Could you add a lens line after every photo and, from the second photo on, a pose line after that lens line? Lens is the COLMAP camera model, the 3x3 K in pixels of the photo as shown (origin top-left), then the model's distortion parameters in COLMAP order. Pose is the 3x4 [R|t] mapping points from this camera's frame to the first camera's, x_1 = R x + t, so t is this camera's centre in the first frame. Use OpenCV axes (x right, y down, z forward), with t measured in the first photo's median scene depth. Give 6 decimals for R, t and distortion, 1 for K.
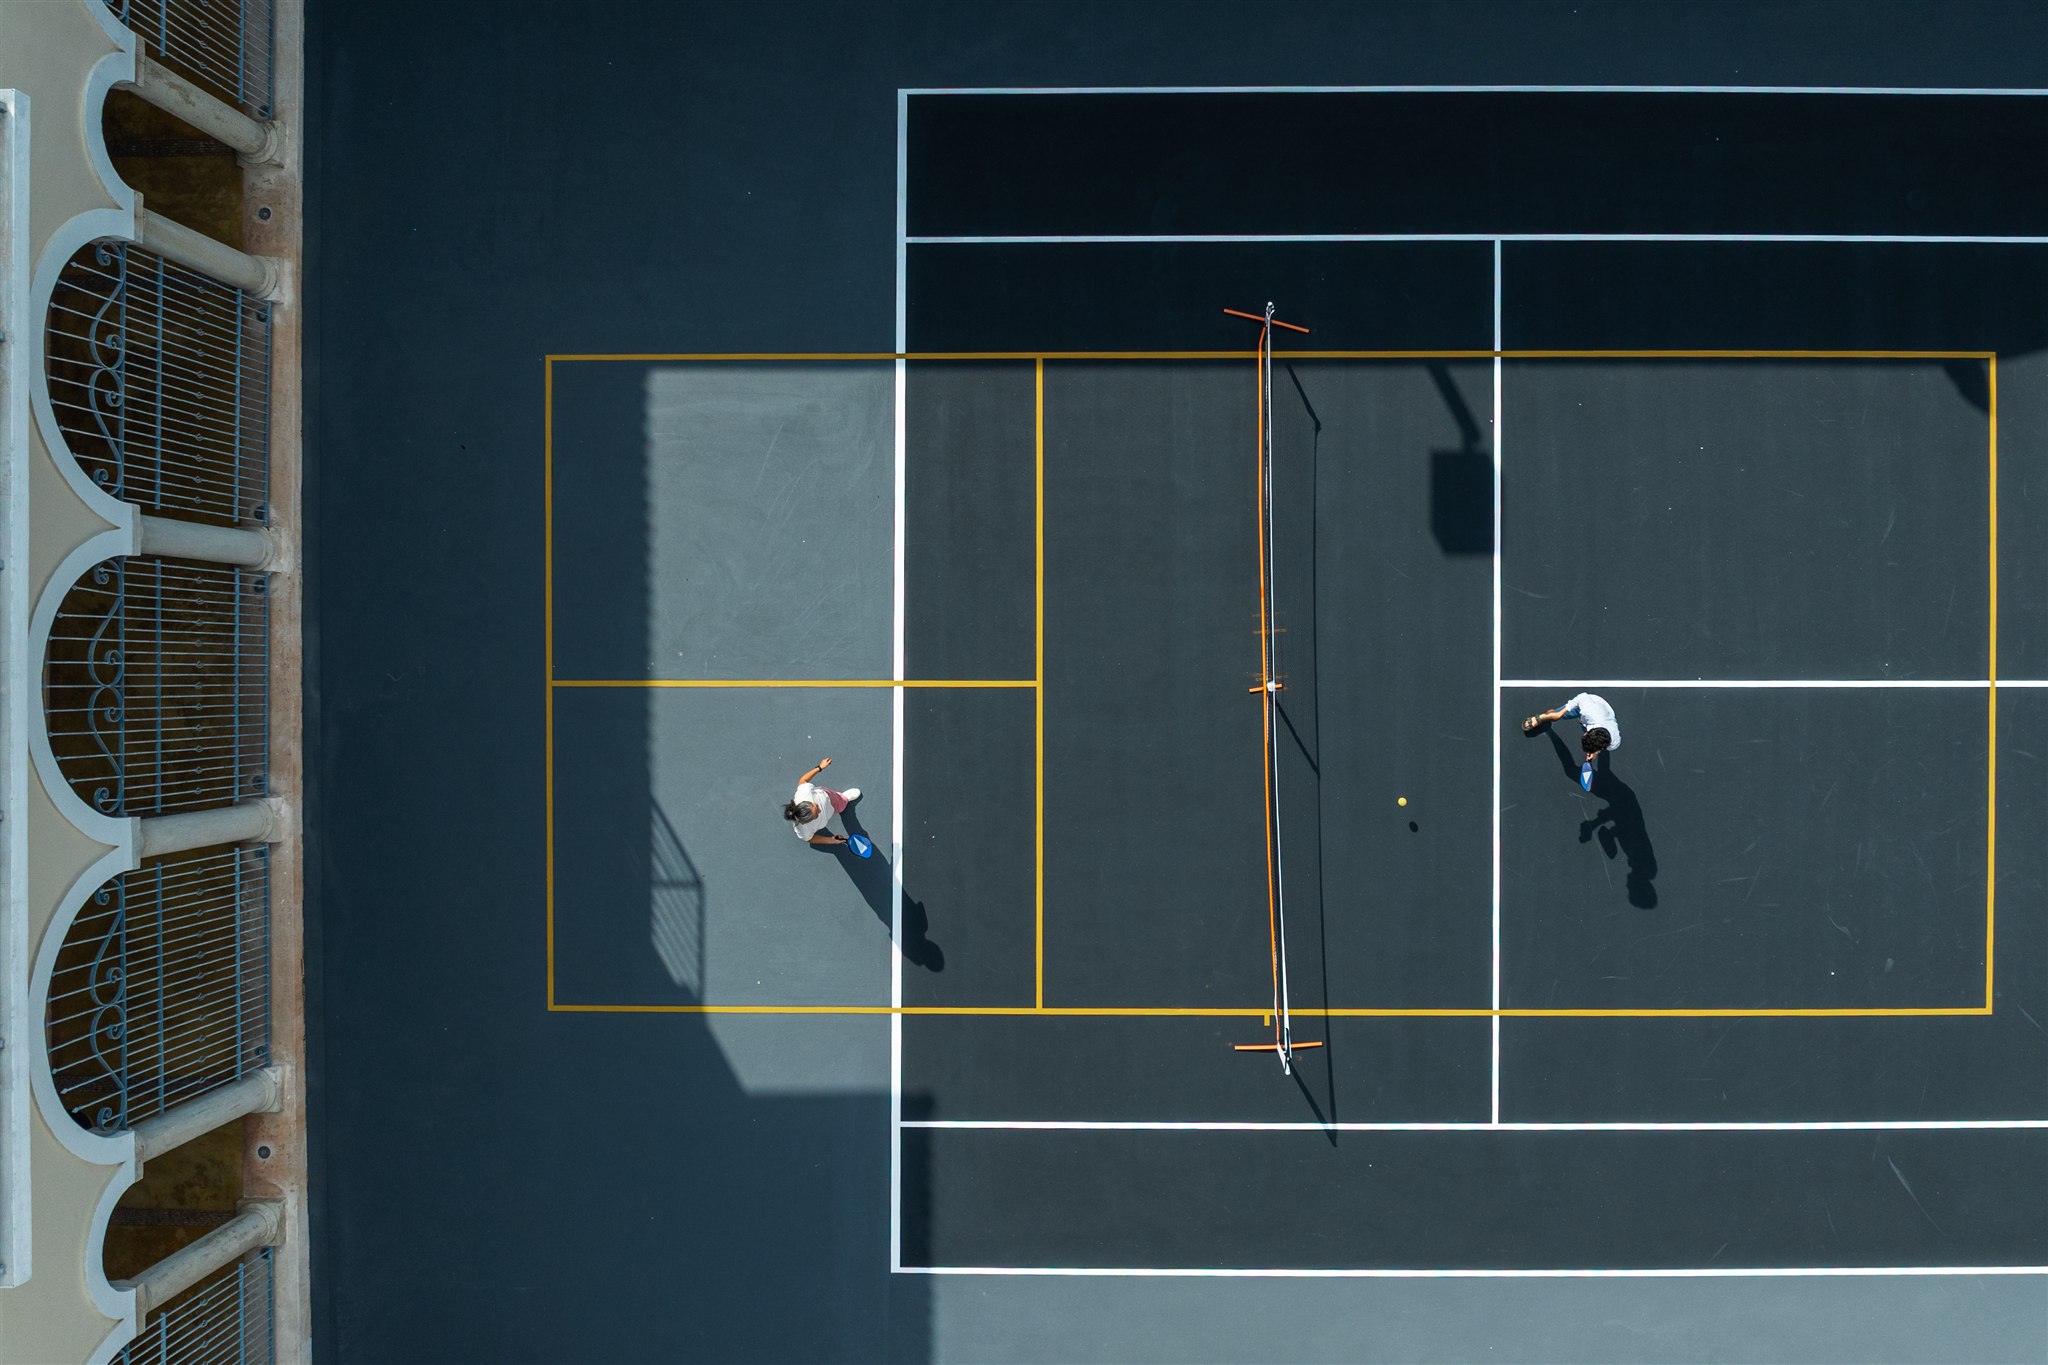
lens RADIAL K [[1497.1, 0, 1081.4], [0, 1497.1, 629.0], [0, 0, 1]] dist [-0.010273, -0.008817]
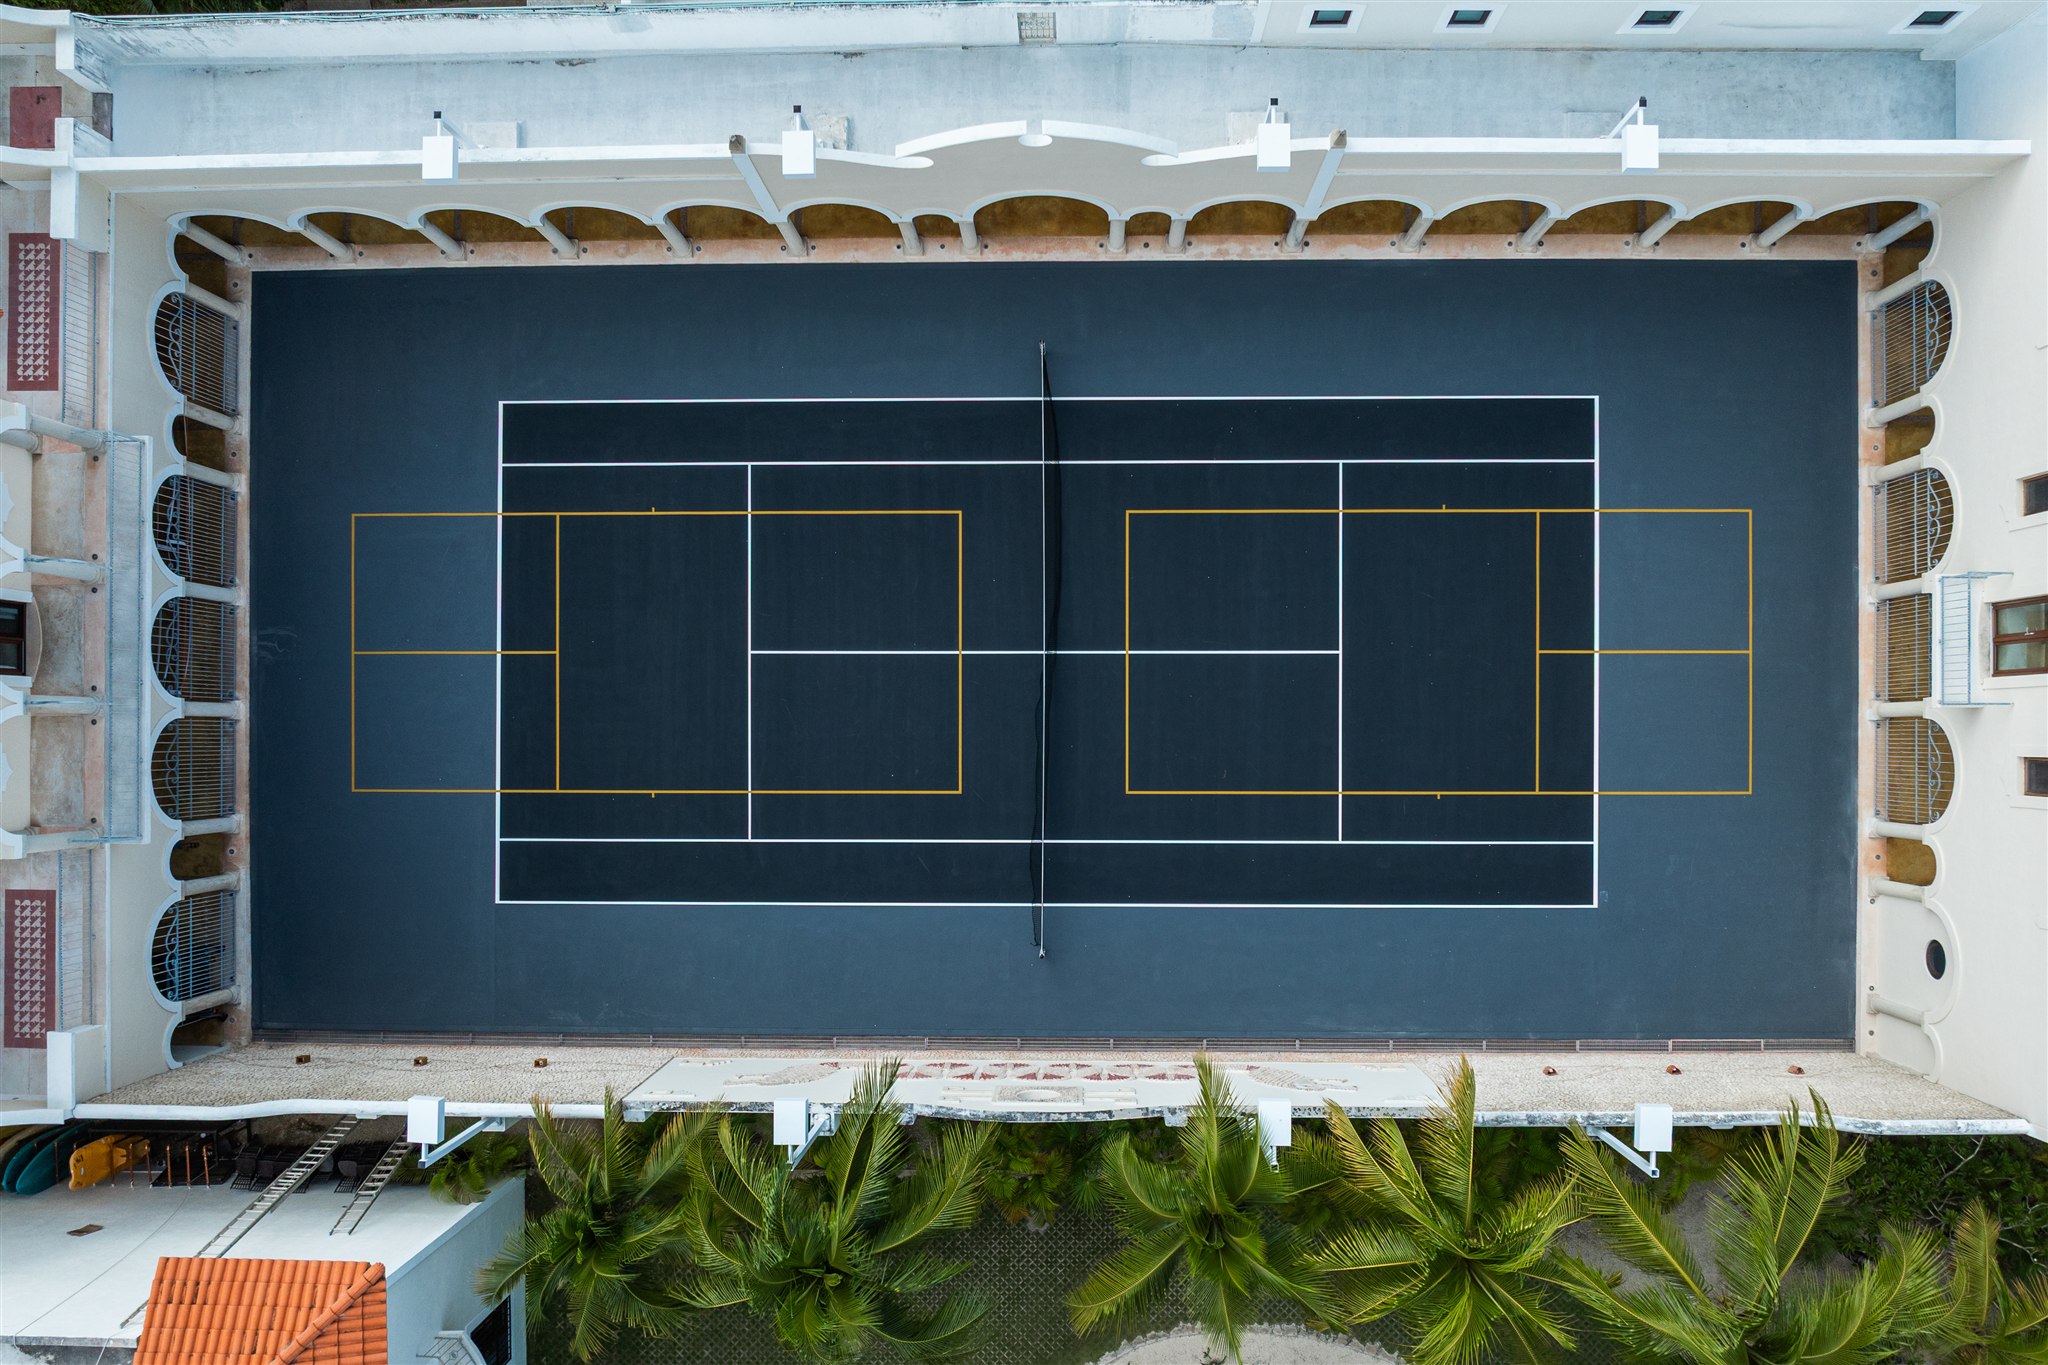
lens RADIAL K [[1497.1, 0, 1023.4], [0, 1497.1, 690.3], [0, 0, 1]] dist [-0.010273, -0.008817]
pose [[0.999892, 0.000456, -0.014672, 0.747025], [-0.000540, 0.999983, -0.005728, 0.110331], [0.014669, 0.005735, 0.999876, -1.359968]]
